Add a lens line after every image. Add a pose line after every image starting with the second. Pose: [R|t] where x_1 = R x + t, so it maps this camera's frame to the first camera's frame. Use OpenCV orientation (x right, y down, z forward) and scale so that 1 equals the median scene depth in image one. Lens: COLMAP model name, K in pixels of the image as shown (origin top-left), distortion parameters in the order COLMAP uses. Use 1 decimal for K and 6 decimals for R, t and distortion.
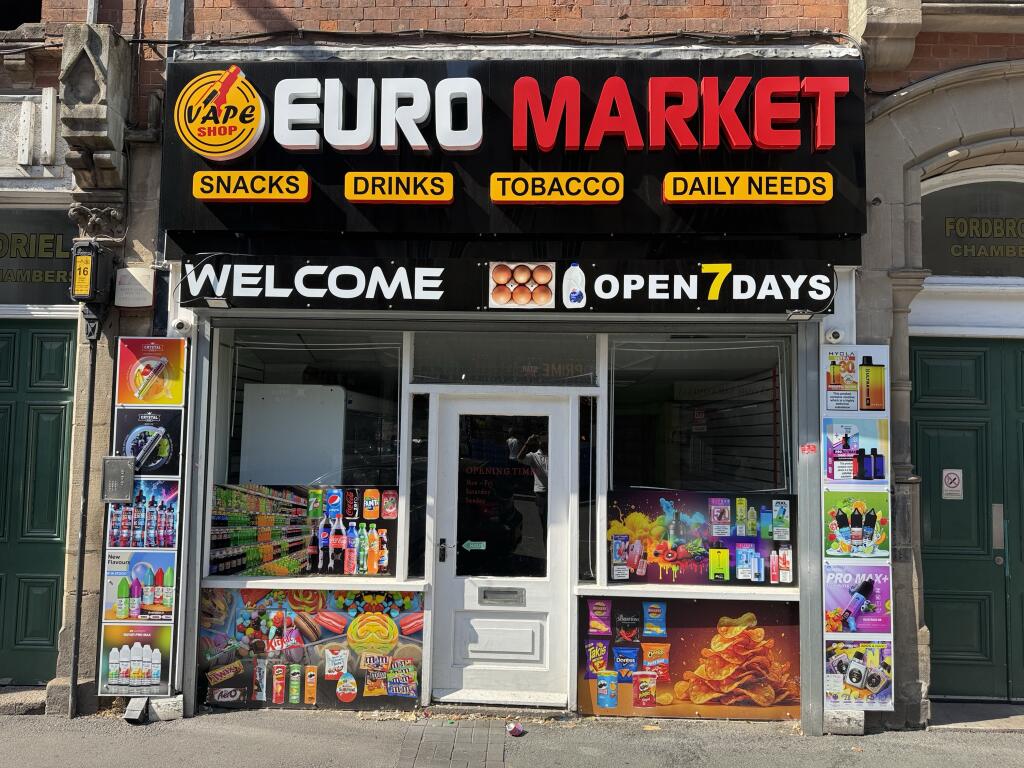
lens RADIAL K [[720.6, 0, 512.3], [0, 720.6, 385.7], [0, 0, 1]] dist [0.077395, -0.104242]
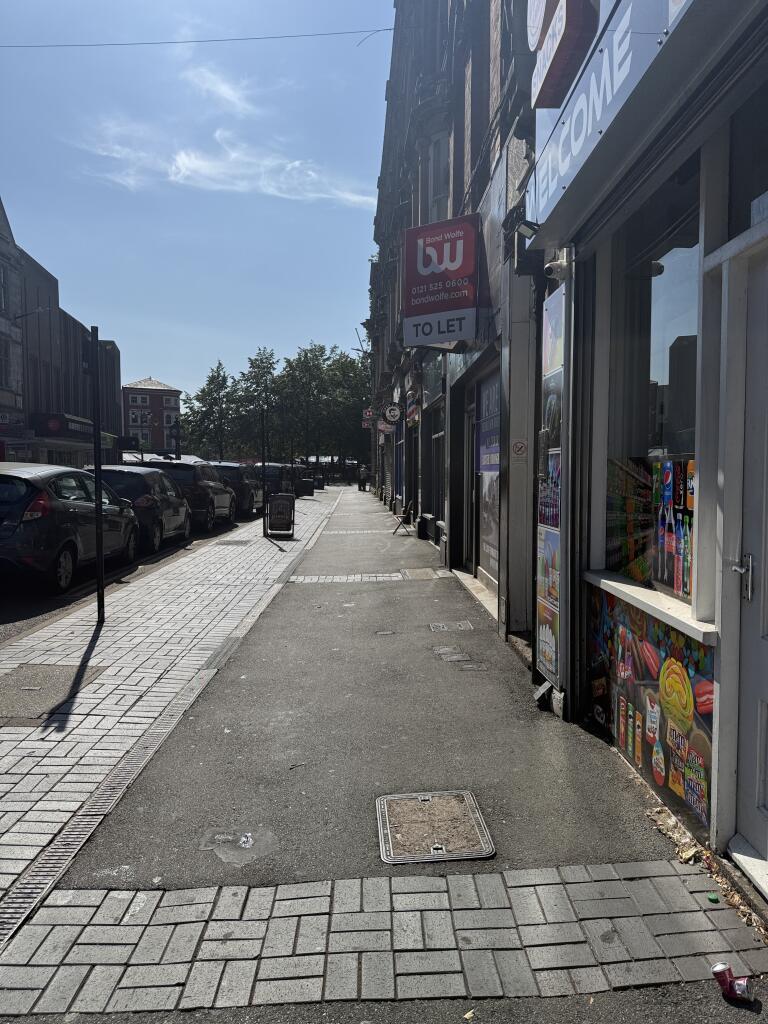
lens RADIAL K [[720.6, 0, 384.0], [0, 720.6, 512.0], [0, 0, 1]] dist [0.077395, -0.104242]
pose [[0.035291, 0.041271, -0.998525, 0.413360], [0.073563, 0.996329, 0.043780, 0.150967], [0.996666, -0.074999, 0.032125, 0.776953]]
